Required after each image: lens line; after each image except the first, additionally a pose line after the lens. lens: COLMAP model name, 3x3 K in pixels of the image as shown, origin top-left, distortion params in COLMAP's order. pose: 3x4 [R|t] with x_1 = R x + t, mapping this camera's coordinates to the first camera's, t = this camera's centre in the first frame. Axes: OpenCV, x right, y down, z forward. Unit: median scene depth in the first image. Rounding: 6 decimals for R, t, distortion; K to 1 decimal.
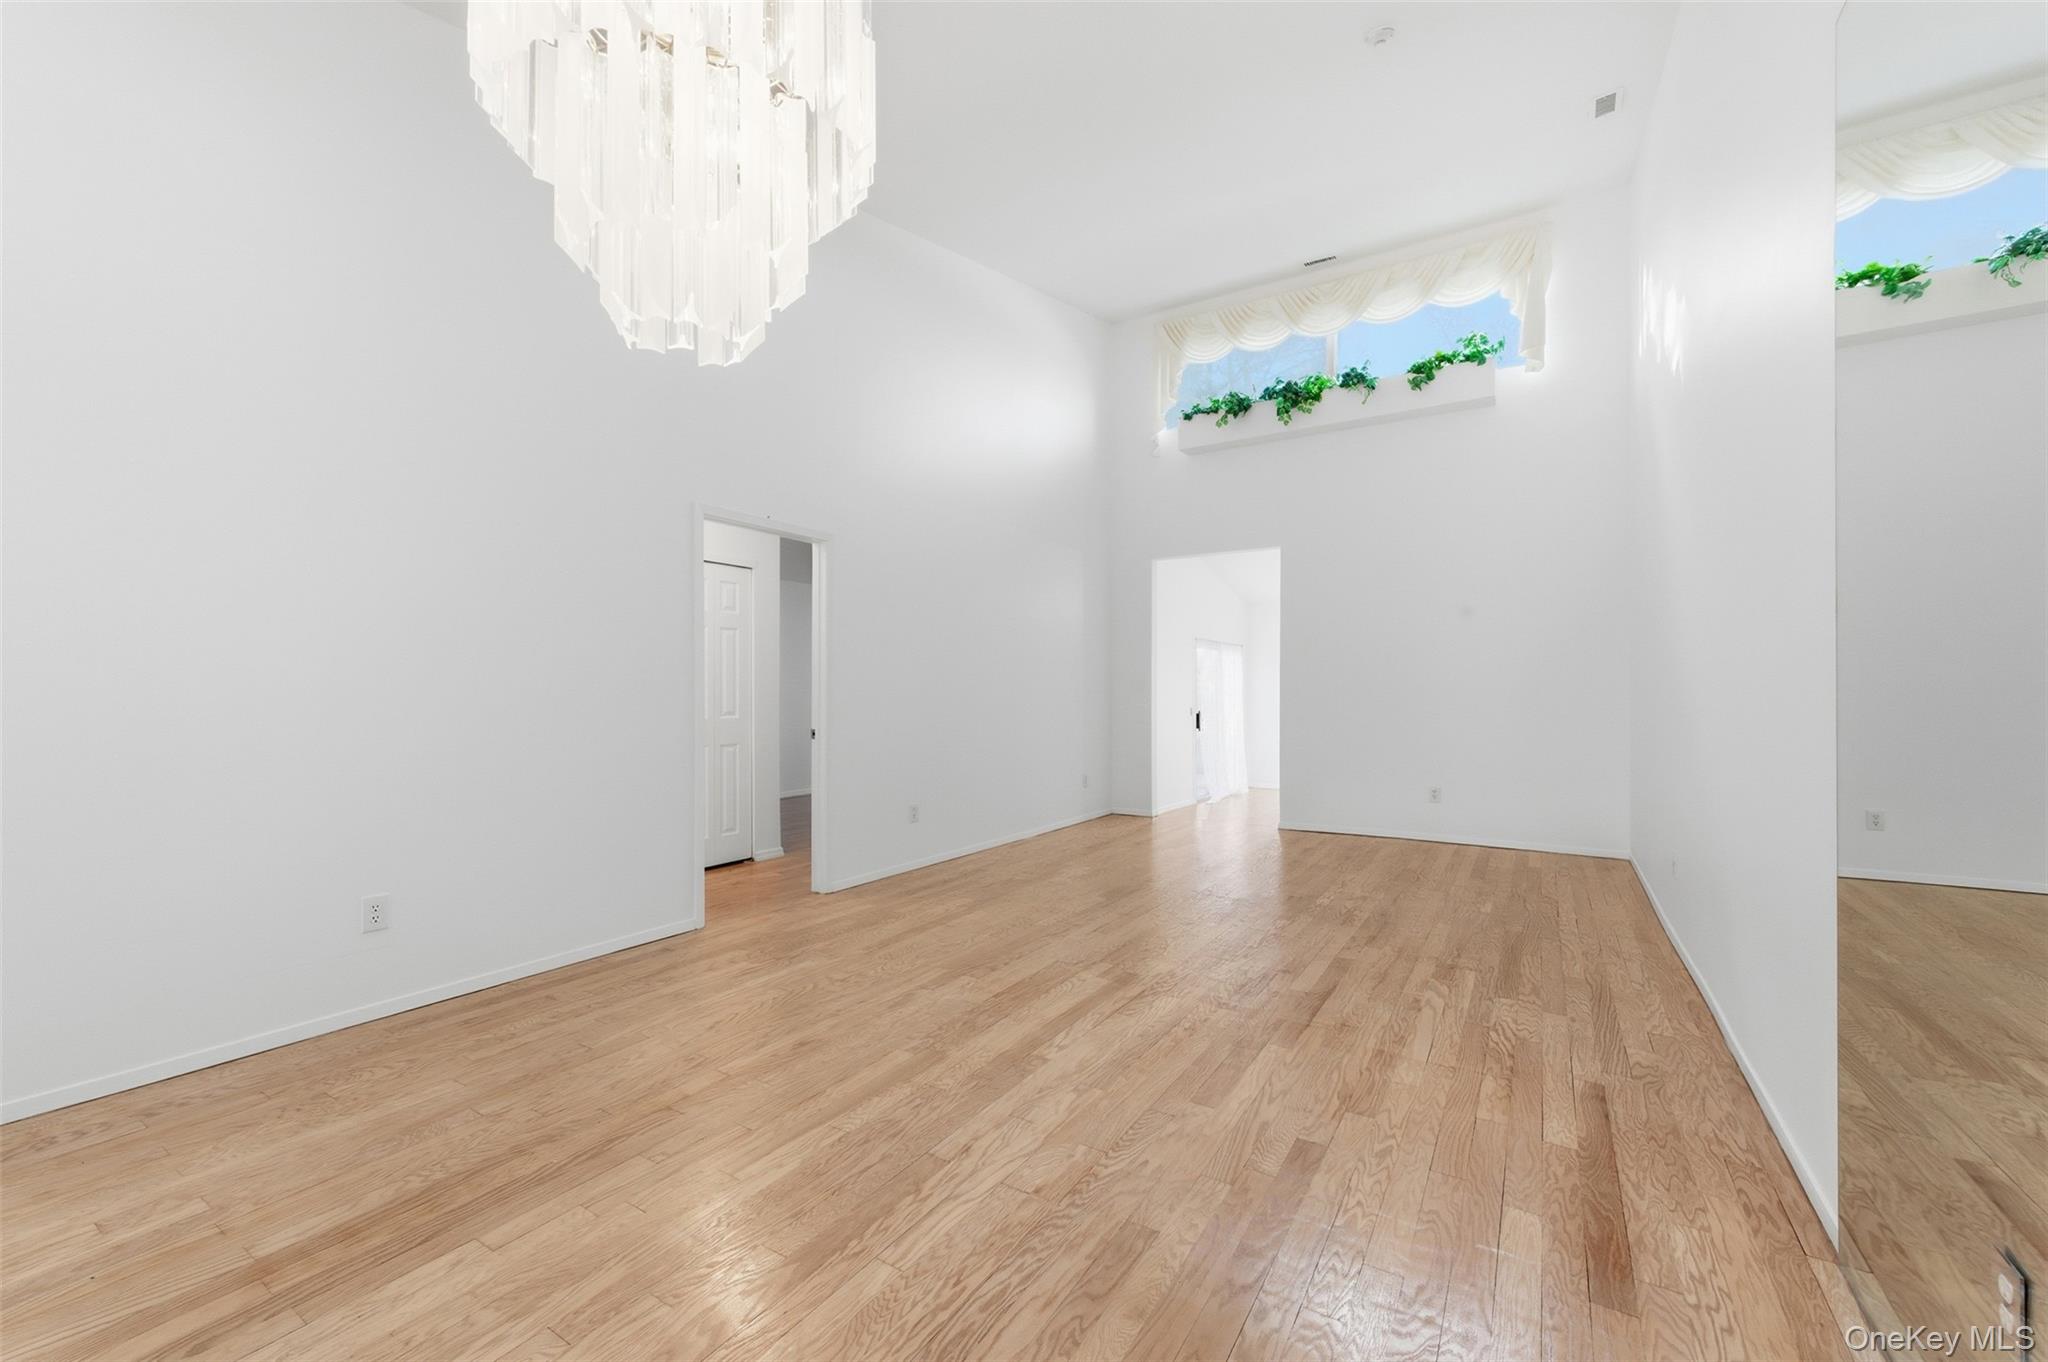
lens RADIAL K [[810.9, 0, 1026.4], [0, 810.9, 687.4], [0, 0, 1]] dist [0.002040, -0.000222]
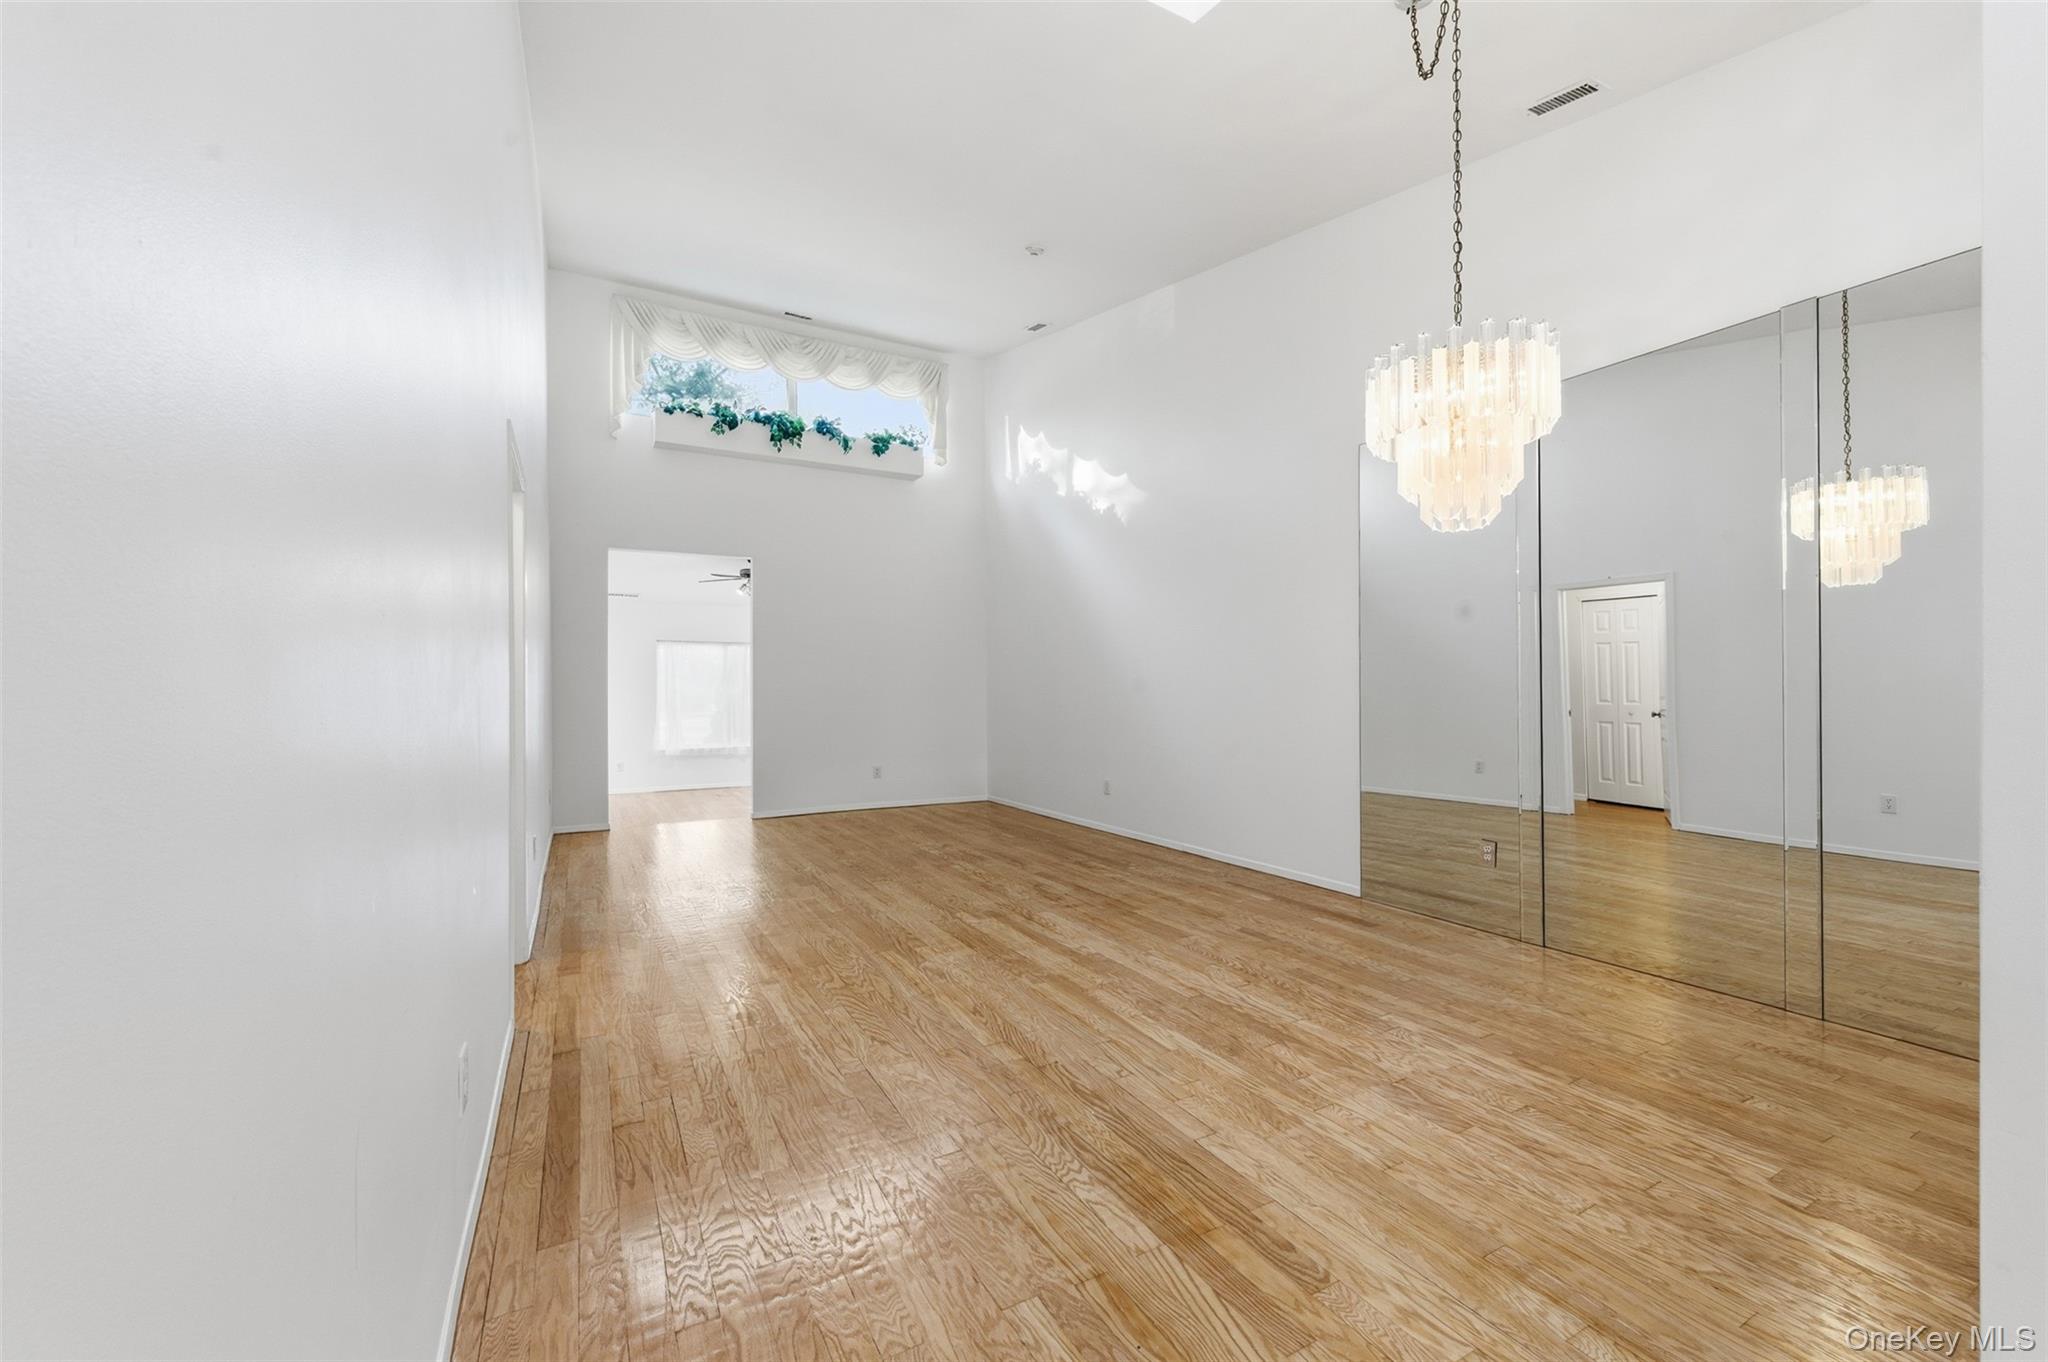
lens RADIAL K [[810.9, 0, 1026.4], [0, 810.9, 687.4], [0, 0, 1]] dist [0.002040, -0.000222]
pose [[0.484508, 0.002514, 0.874783, -1.148341], [-0.000604, 0.999997, -0.002539, 0.003301], [-0.874787, 0.000702, 0.484508, 0.390308]]
